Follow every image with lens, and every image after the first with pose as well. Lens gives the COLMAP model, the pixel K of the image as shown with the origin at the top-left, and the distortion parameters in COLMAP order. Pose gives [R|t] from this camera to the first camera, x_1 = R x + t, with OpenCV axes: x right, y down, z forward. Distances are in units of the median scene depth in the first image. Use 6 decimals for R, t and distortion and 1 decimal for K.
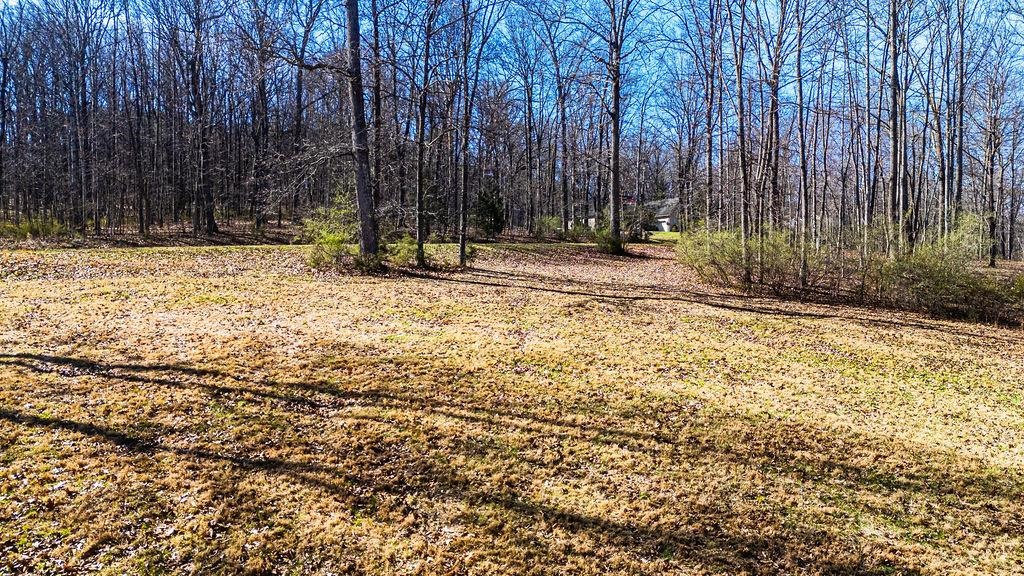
lens RADIAL K [[736.9, 0, 512.0], [0, 736.9, 288.0], [0, 0, 1]] dist [0.068061, -0.076563]
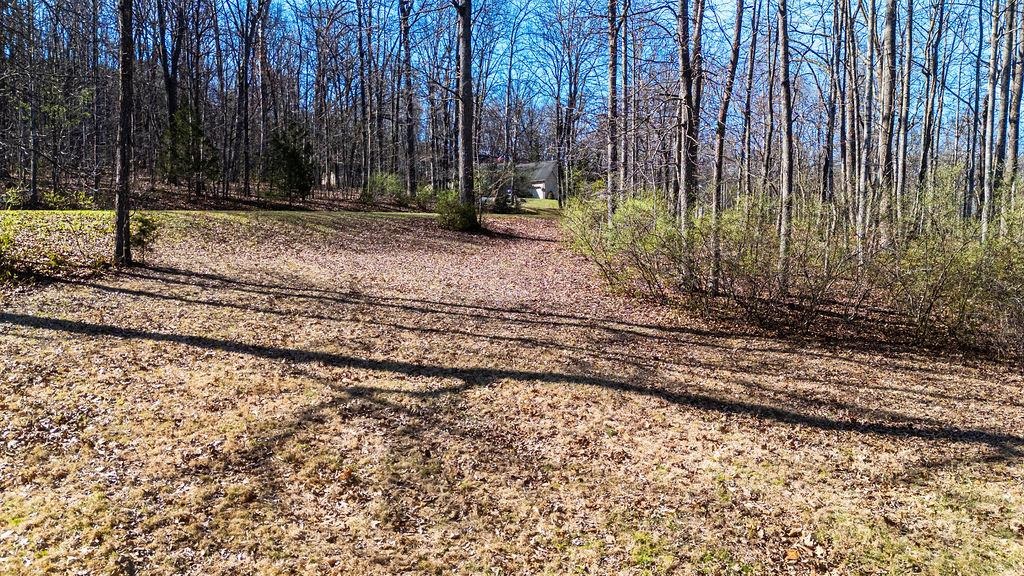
lens RADIAL K [[736.9, 0, 512.0], [0, 736.9, 288.0], [0, 0, 1]] dist [0.068061, -0.076563]
pose [[0.985840, -0.003150, 0.167657, 0.066358], [-0.004460, 0.998977, 0.044993, -0.024133], [-0.167627, -0.045104, 0.984818, 0.336677]]
